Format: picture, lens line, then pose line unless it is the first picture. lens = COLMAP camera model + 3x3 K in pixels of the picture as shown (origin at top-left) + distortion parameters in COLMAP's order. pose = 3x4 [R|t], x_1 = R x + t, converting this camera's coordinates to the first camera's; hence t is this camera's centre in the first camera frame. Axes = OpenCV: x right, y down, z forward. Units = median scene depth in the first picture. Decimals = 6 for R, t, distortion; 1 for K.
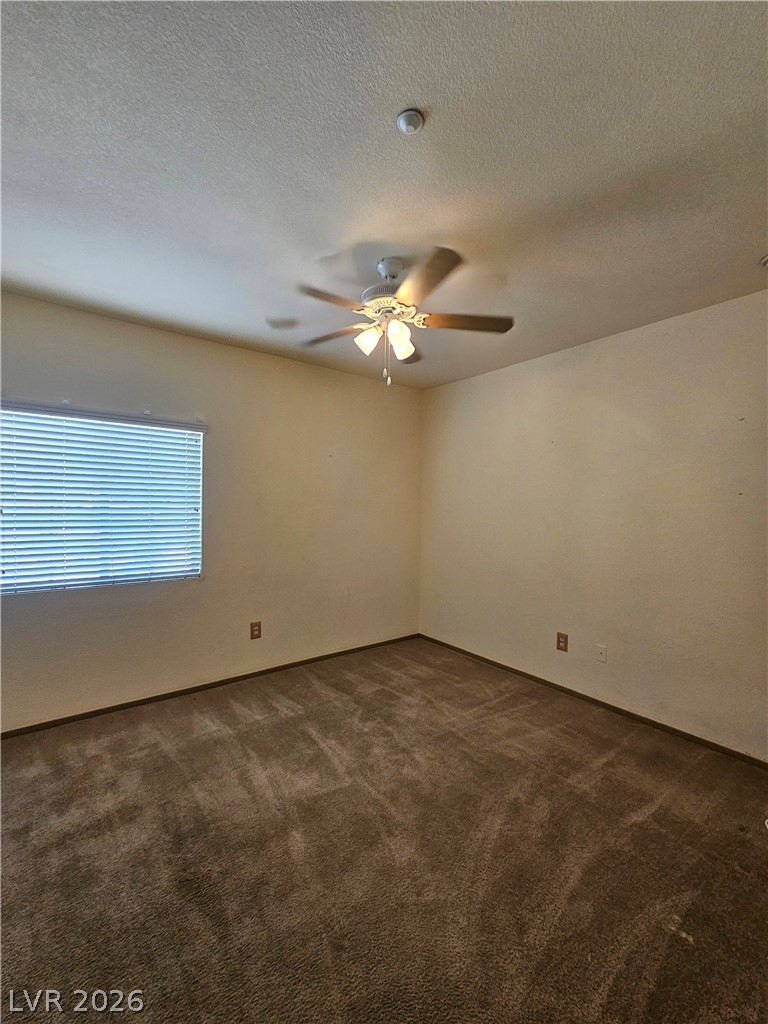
lens RADIAL K [[422.2, 0, 384.0], [0, 422.2, 512.0], [0, 0, 1]] dist [-0.001802, 0.000124]
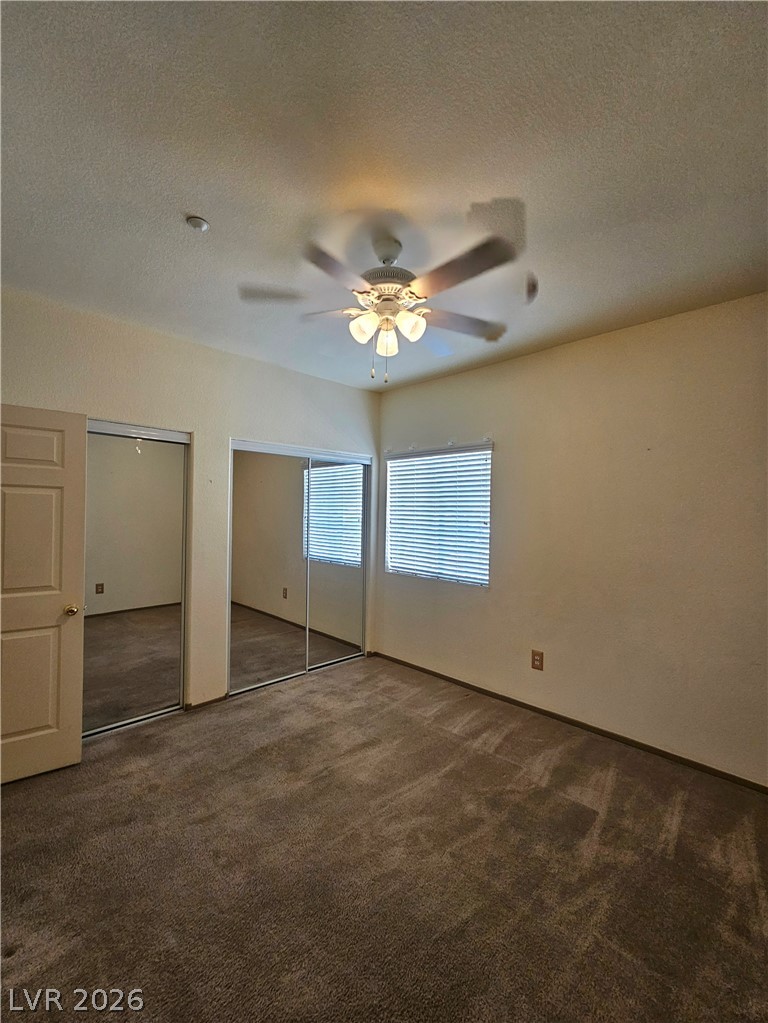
lens RADIAL K [[421.8, 0, 384.0], [0, 421.8, 511.5], [0, 0, 1]] dist [-0.001802, 0.000124]
pose [[0.135199, -0.016717, -0.990677, 0.657239], [-0.037497, 0.999055, -0.021976, -0.002385], [0.990109, 0.040118, 0.134444, 0.661043]]
